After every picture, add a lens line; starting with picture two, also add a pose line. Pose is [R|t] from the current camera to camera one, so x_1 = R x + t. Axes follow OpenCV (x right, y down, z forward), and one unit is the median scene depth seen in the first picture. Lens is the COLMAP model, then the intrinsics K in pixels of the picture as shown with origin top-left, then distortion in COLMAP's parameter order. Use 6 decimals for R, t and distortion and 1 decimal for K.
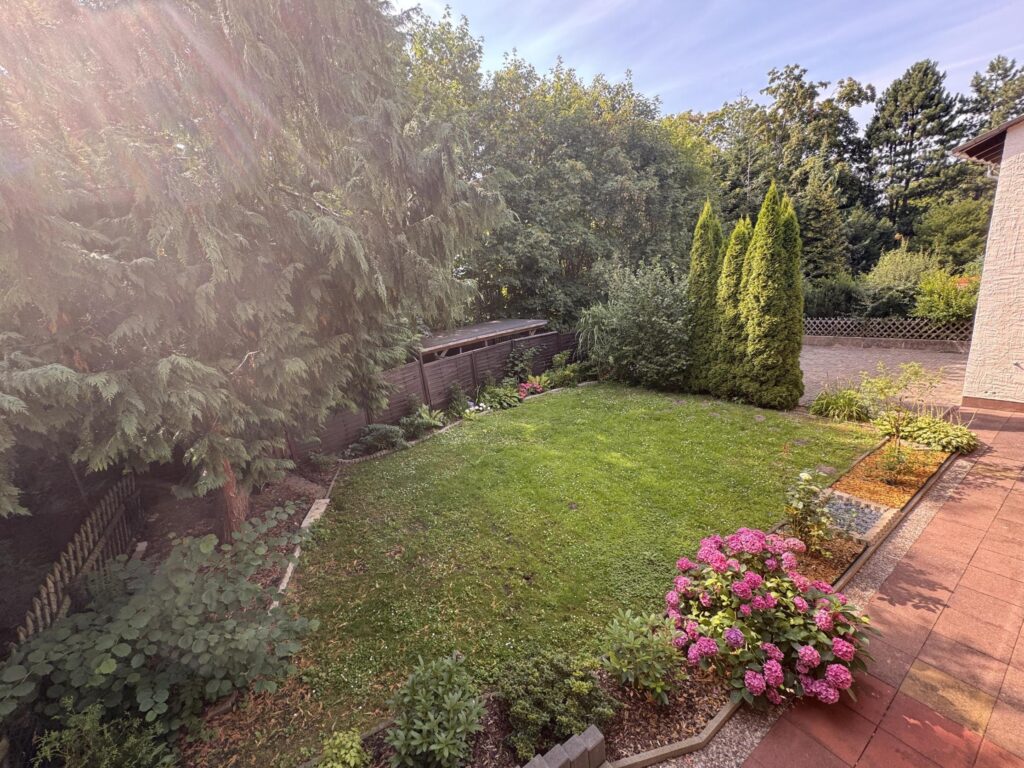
lens RADIAL K [[411.0, 0, 512.8], [0, 411.0, 382.4], [0, 0, 1]] dist [-0.000739, -0.000239]
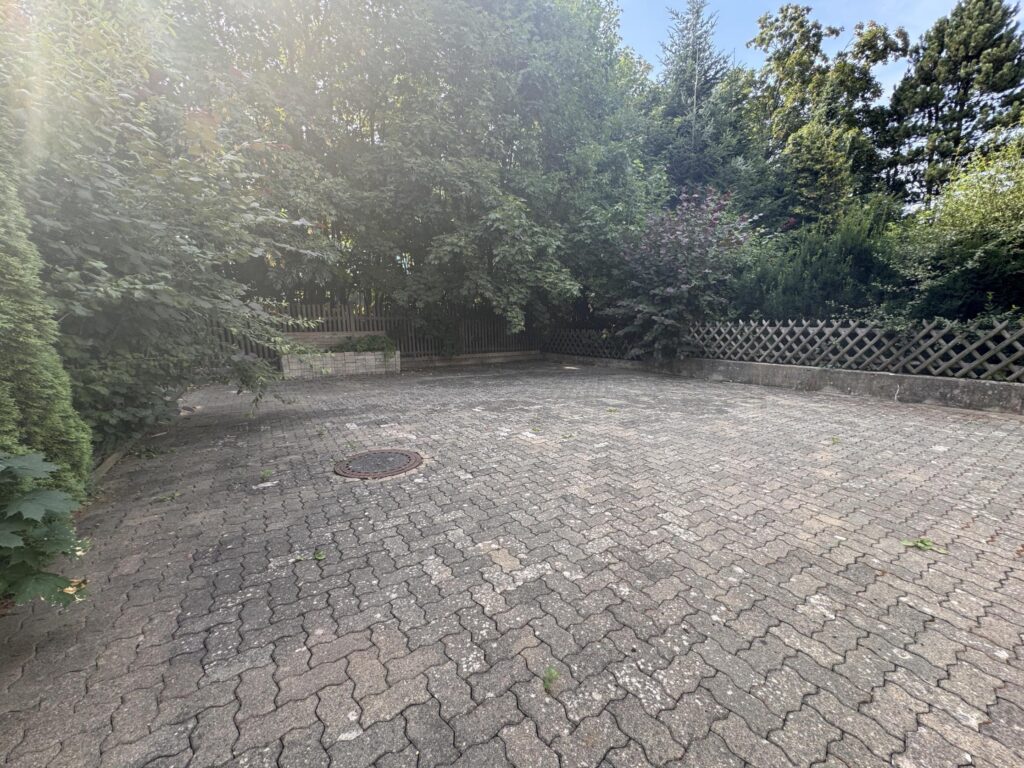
lens RADIAL K [[411.0, 0, 511.1], [0, 411.0, 385.7], [0, 0, 1]] dist [-0.000739, -0.000239]
pose [[0.995929, 0.088961, -0.014539, 0.490036], [-0.089705, 0.993984, -0.062836, -0.042673], [0.008862, 0.063884, 0.997918, 0.602546]]
